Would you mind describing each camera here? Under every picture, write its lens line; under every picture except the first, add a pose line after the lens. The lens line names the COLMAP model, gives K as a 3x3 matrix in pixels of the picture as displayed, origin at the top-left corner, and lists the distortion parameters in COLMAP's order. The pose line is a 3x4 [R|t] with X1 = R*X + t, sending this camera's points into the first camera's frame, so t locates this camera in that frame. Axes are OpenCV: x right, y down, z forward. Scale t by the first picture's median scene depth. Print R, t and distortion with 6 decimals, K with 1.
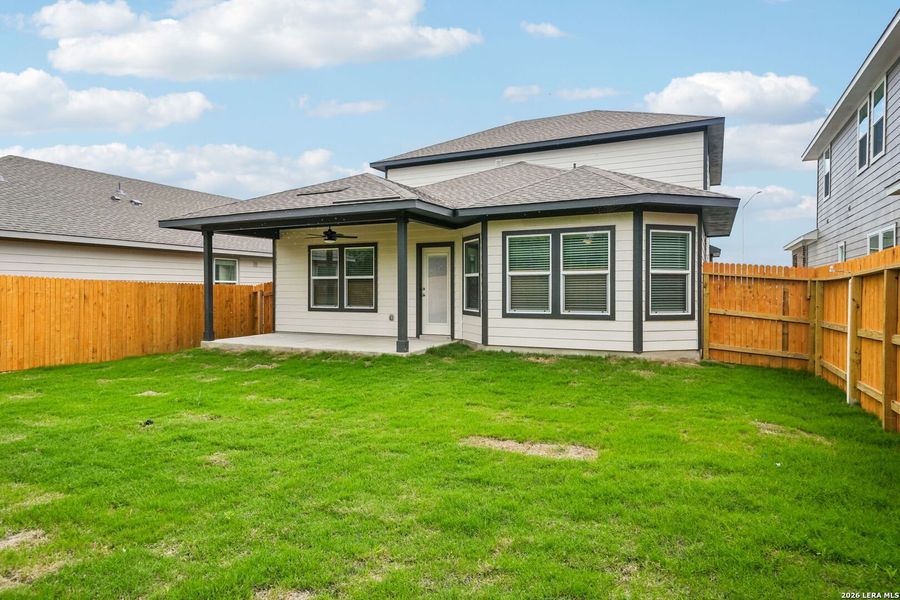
lens RADIAL K [[544.4, 0, 451.4], [0, 544.4, 298.0], [0, 0, 1]] dist [0.015491, 0.005096]
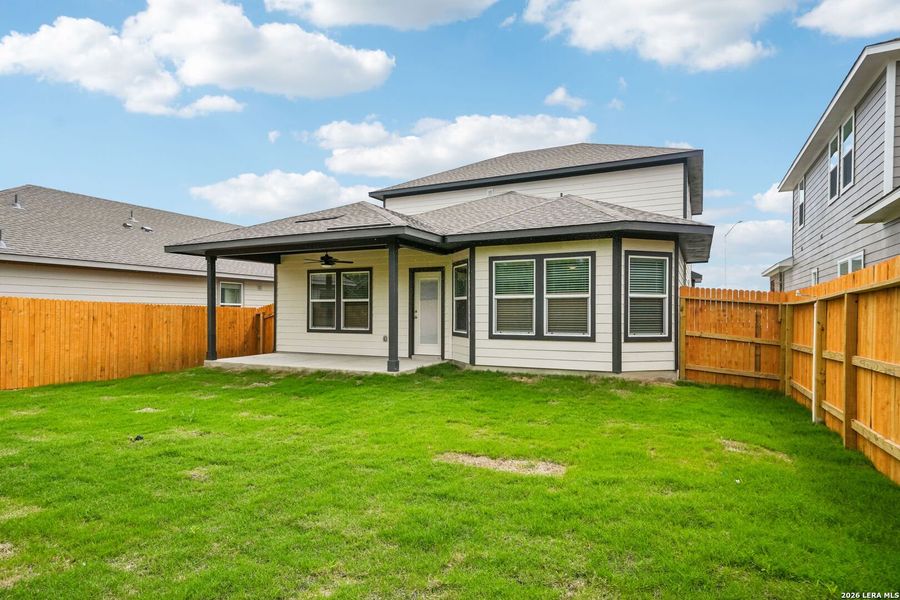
lens RADIAL K [[513.9, 0, 450.1], [0, 513.9, 315.7], [0, 0, 1]] dist [0.013568, 0.006135]
pose [[0.999991, 0.003071, -0.002944, 0.022594], [-0.003100, 0.999946, -0.009895, 0.001366], [0.002913, 0.009904, 0.999947, 0.008651]]
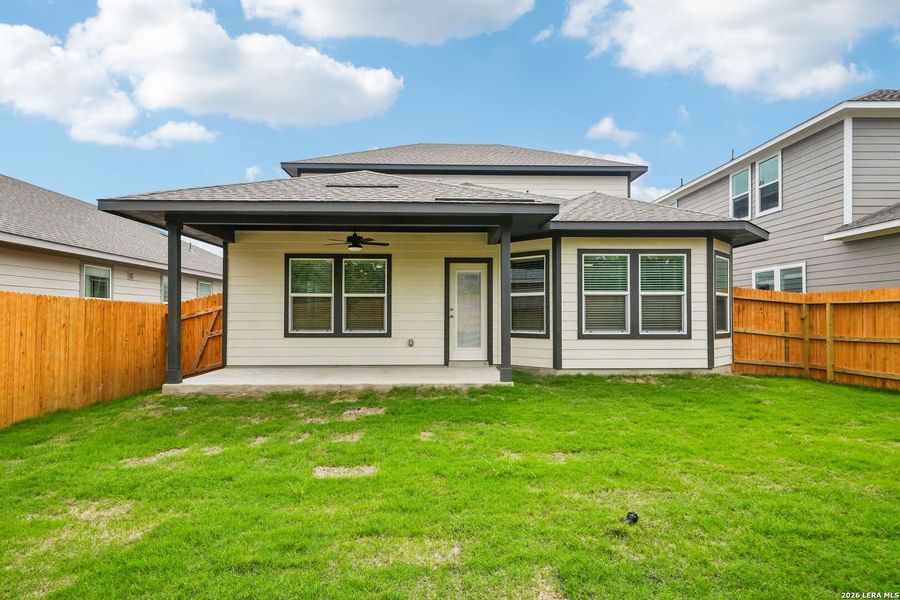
lens RADIAL K [[513.9, 0, 456.8], [0, 513.9, 312.9], [0, 0, 1]] dist [0.013568, 0.006135]
pose [[0.877609, 0.003863, 0.479361, -0.549215], [0.006506, 0.999779, -0.019967, 0.006806], [-0.479332, 0.020642, 0.877391, 0.326699]]
